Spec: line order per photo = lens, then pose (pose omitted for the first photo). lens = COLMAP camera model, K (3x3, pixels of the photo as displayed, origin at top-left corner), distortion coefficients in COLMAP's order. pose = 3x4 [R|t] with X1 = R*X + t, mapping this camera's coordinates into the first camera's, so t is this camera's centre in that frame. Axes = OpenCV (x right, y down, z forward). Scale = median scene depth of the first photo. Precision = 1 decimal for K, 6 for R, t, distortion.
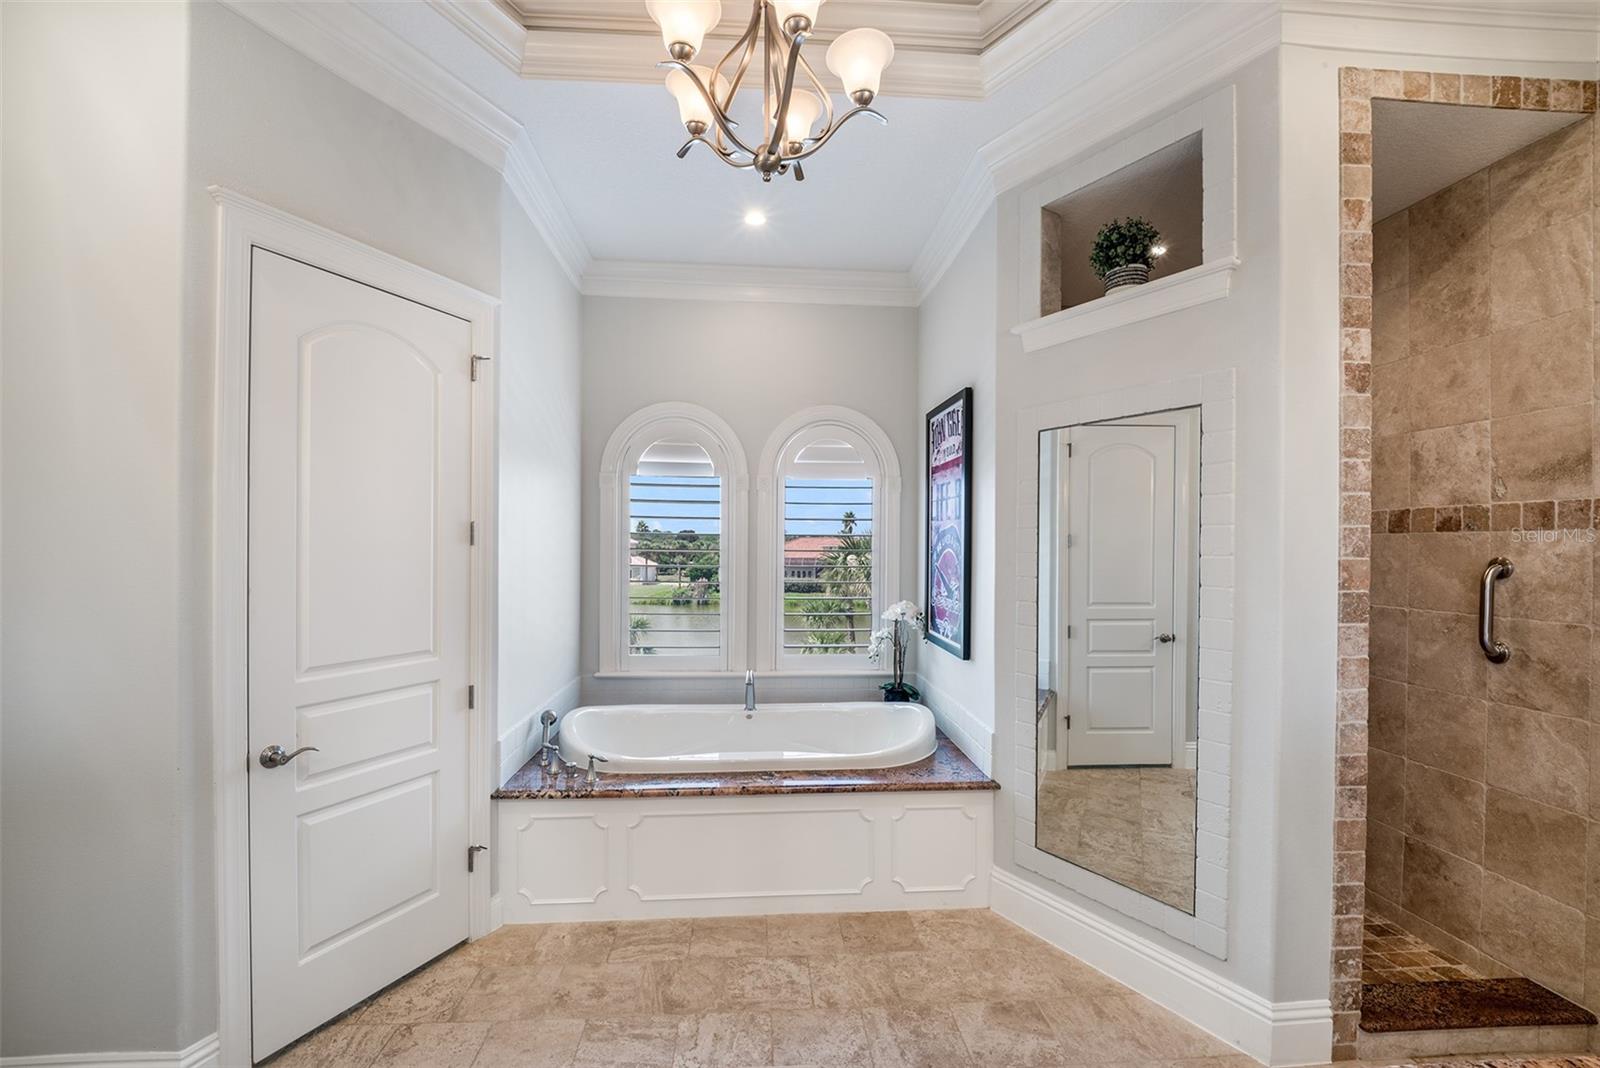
lens RADIAL K [[674.0, 0, 793.9], [0, 674.0, 547.6], [0, 0, 1]] dist [-0.016870, 0.000493]
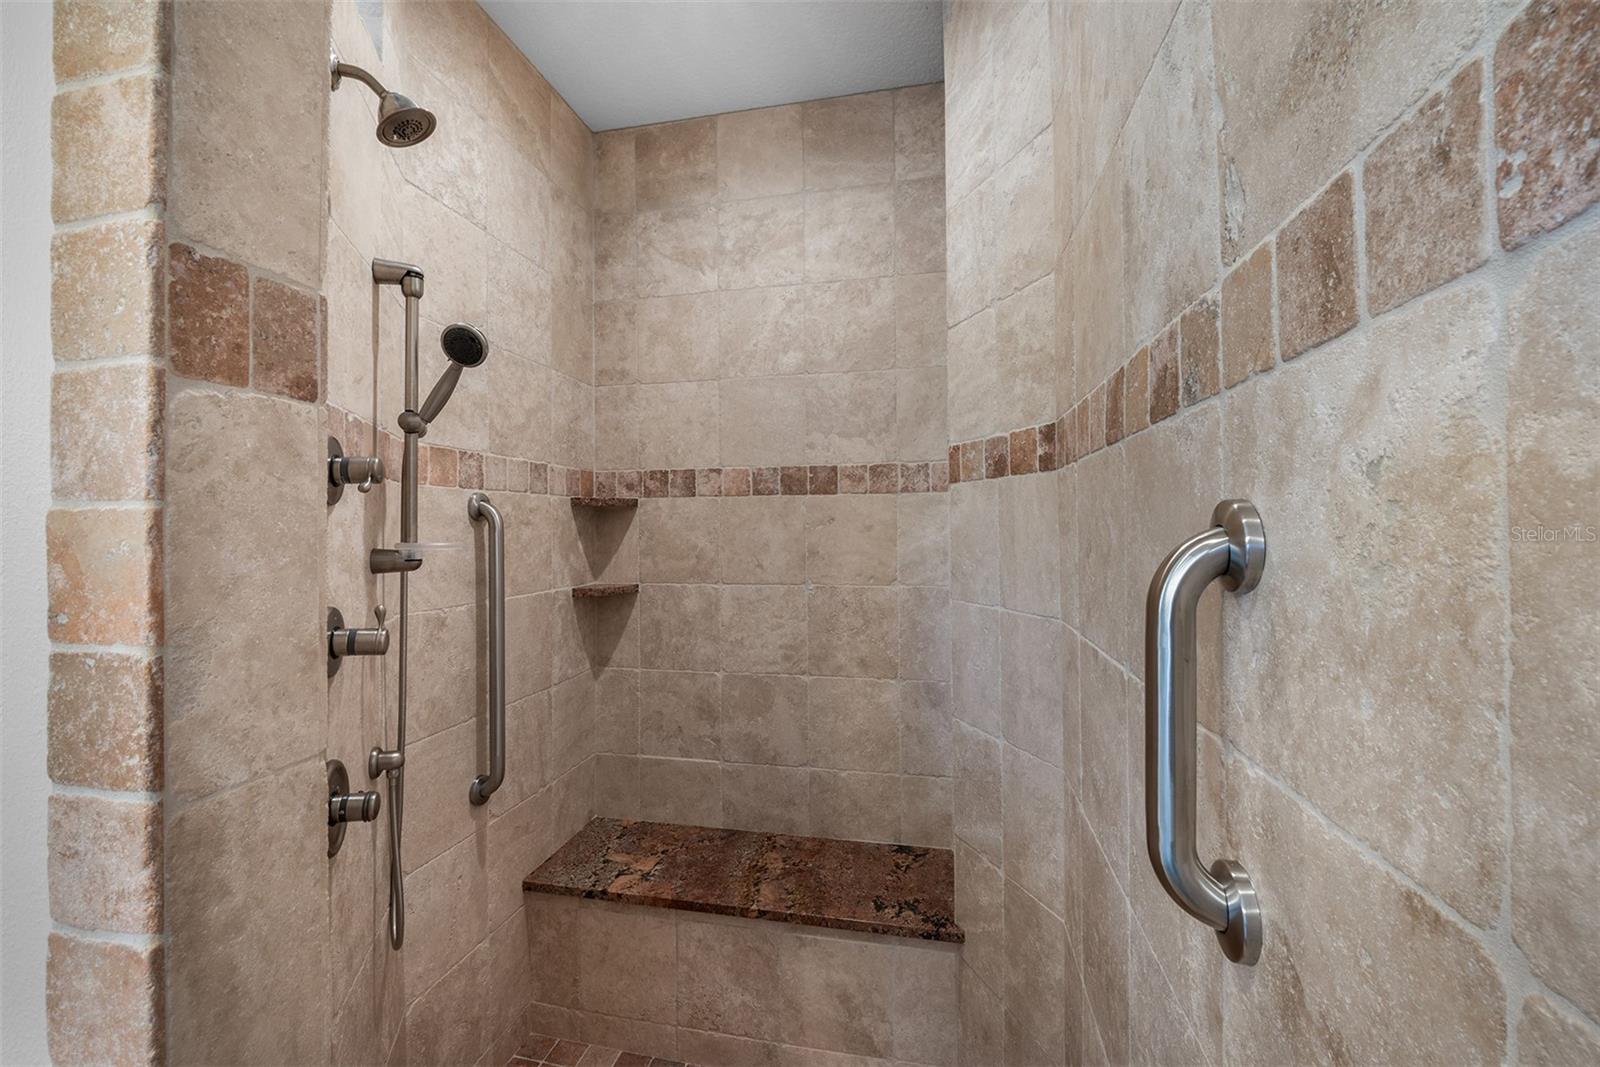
lens RADIAL K [[674.0, 0, 801.5], [0, 674.0, 521.6], [0, 0, 1]] dist [-0.016870, 0.000493]
pose [[0.961895, -0.016053, -0.272948, 1.077401], [0.012133, 0.999798, -0.016044, 0.026859], [0.273150, 0.012121, 0.961895, 0.802160]]
